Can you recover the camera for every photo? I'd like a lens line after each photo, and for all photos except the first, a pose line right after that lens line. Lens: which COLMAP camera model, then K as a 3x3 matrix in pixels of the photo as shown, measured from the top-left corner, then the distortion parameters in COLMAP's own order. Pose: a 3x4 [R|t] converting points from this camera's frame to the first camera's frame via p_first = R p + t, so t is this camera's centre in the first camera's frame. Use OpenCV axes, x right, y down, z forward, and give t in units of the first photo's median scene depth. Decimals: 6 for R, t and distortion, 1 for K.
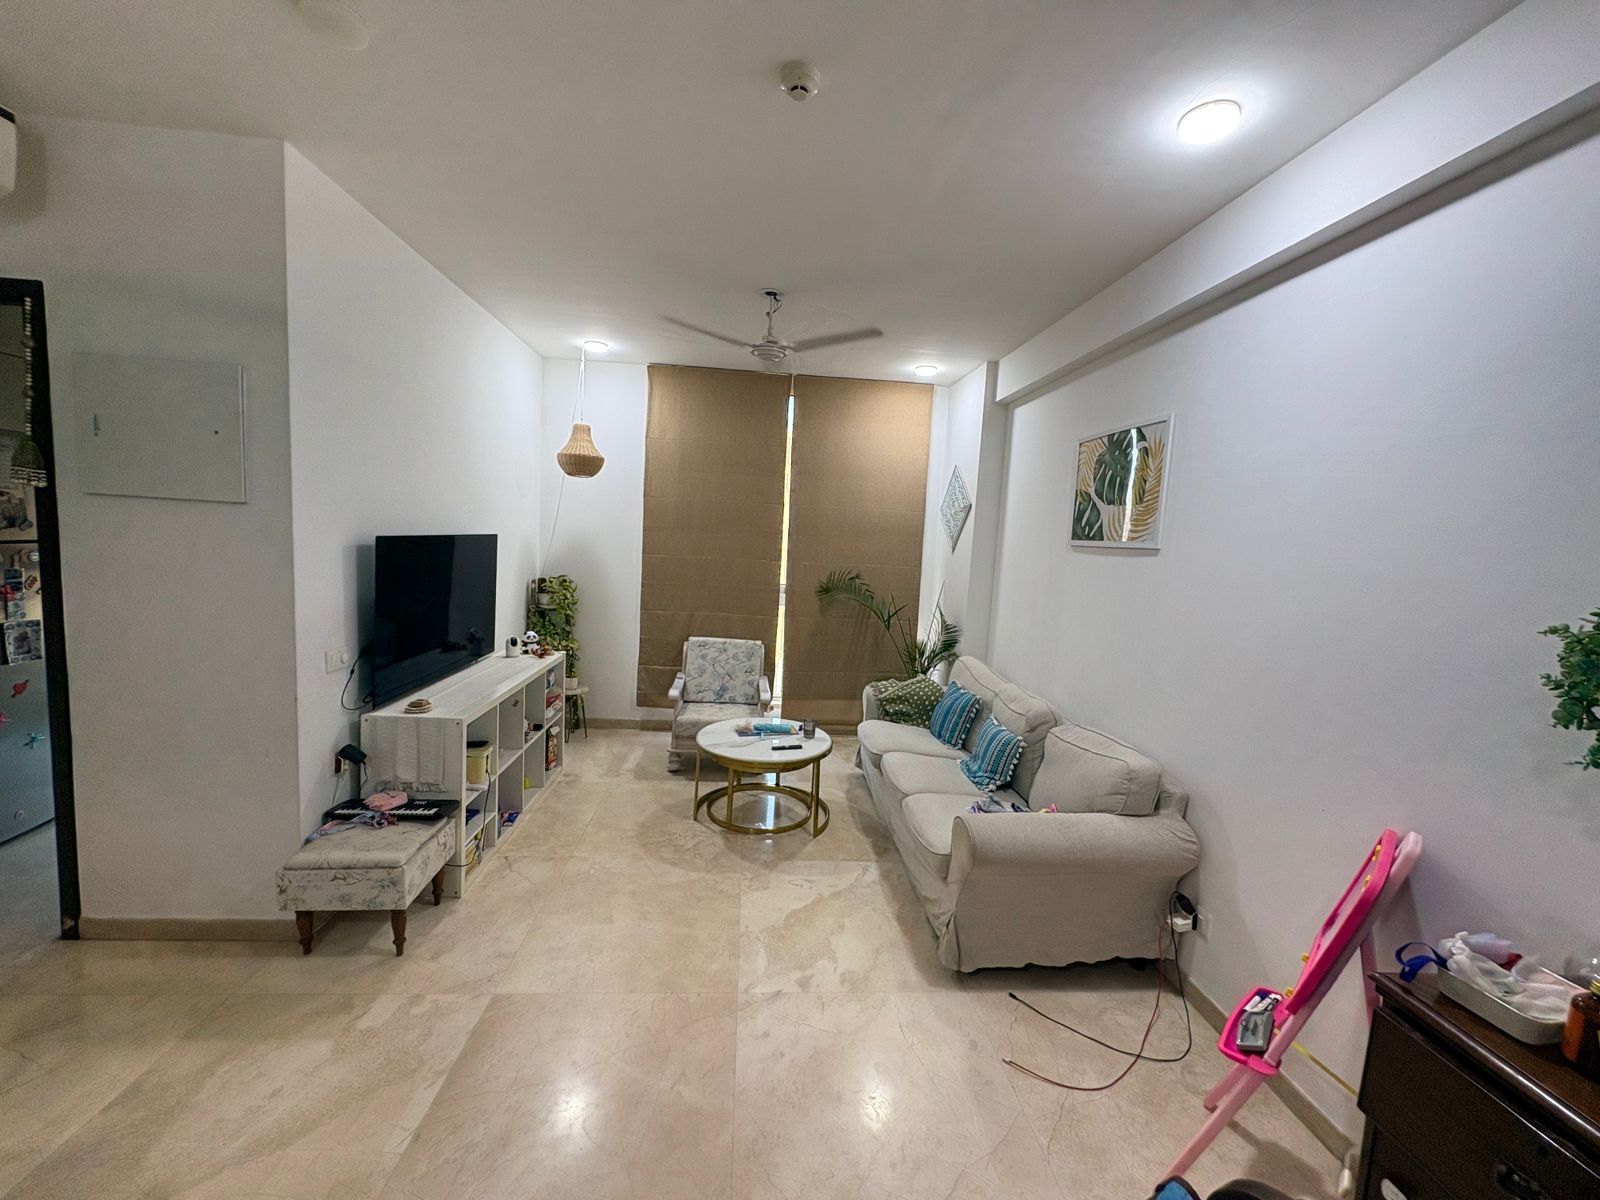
lens RADIAL K [[638.9, 0, 801.5], [0, 638.9, 601.8], [0, 0, 1]] dist [-0.001817, 0.001669]
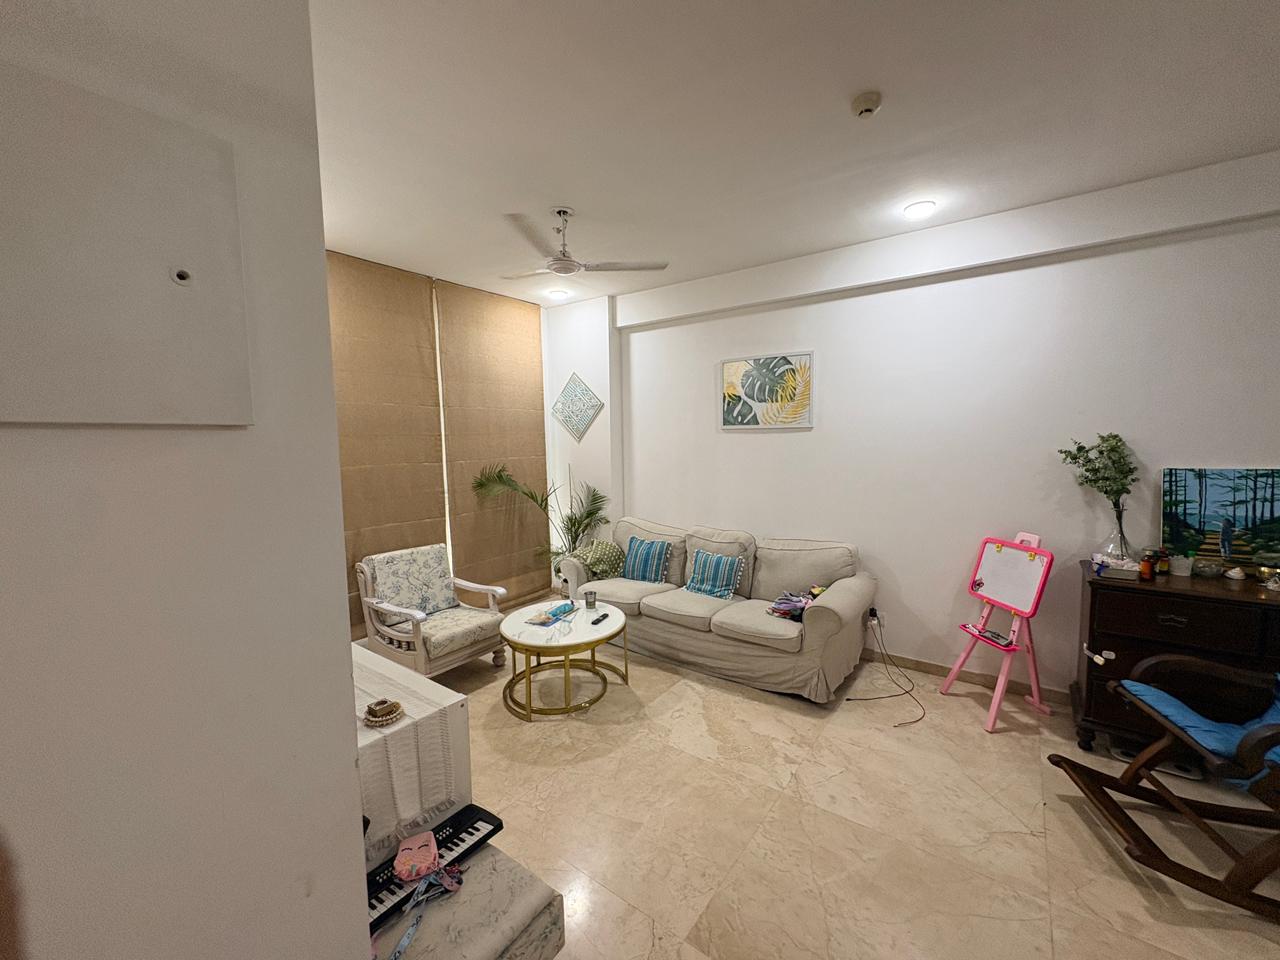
lens RADIAL K [[511.1, 0, 641.0], [0, 511.1, 481.6], [0, 0, 1]] dist [-0.001817, 0.001669]
pose [[0.652060, -0.130833, 0.746794, -0.542207], [0.126257, 0.989983, 0.063197, -0.055326], [-0.747581, 0.053080, 0.662046, 0.285162]]
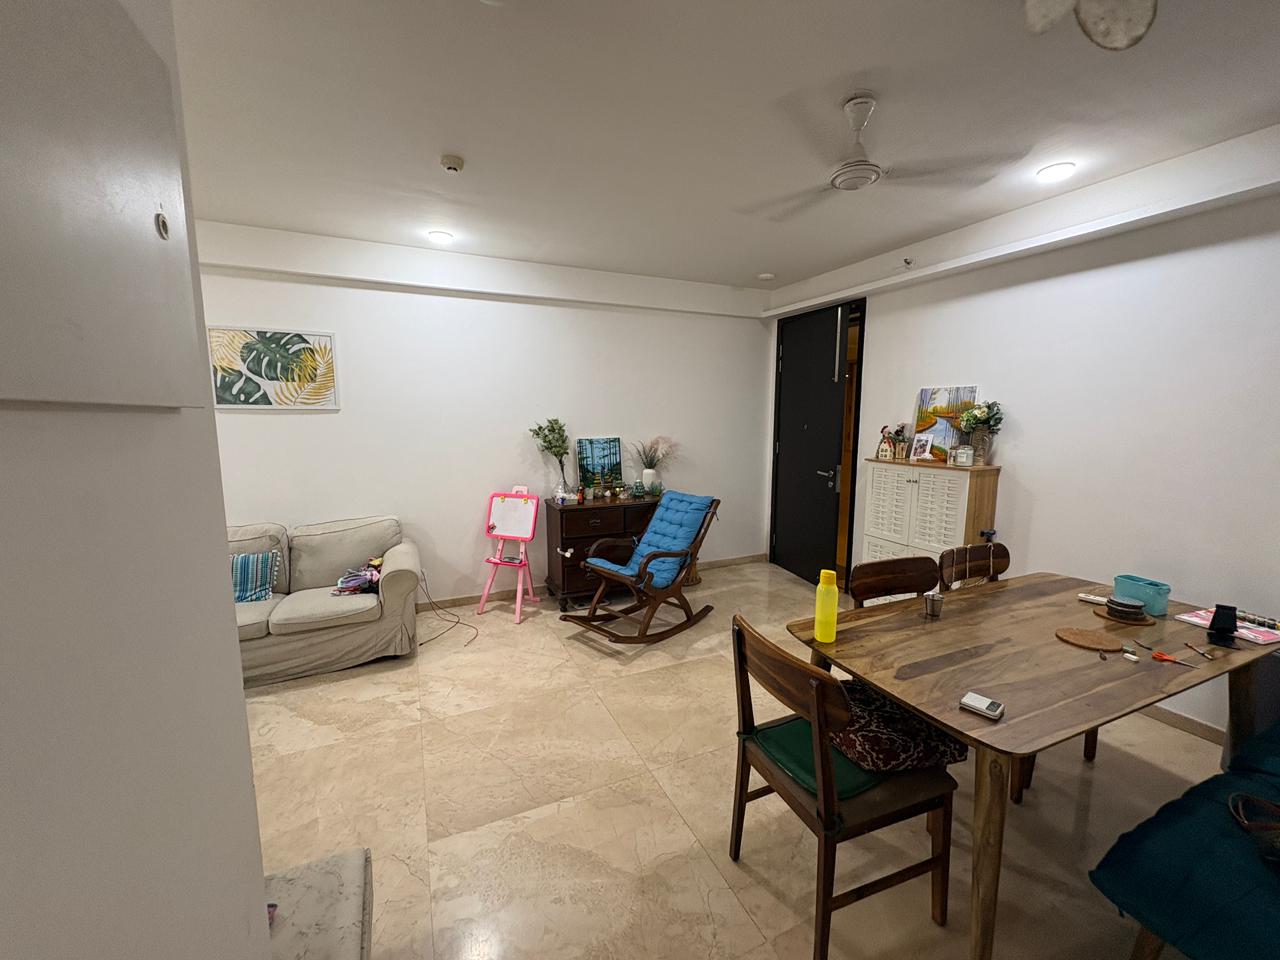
lens RADIAL K [[511.1, 0, 642.2], [0, 511.1, 481.2], [0, 0, 1]] dist [-0.001817, 0.001669]
pose [[-0.350857, -0.176576, 0.919630, -0.721213], [0.072793, 0.973946, 0.214778, -0.087815], [-0.933595, 0.142299, -0.328863, 0.469276]]
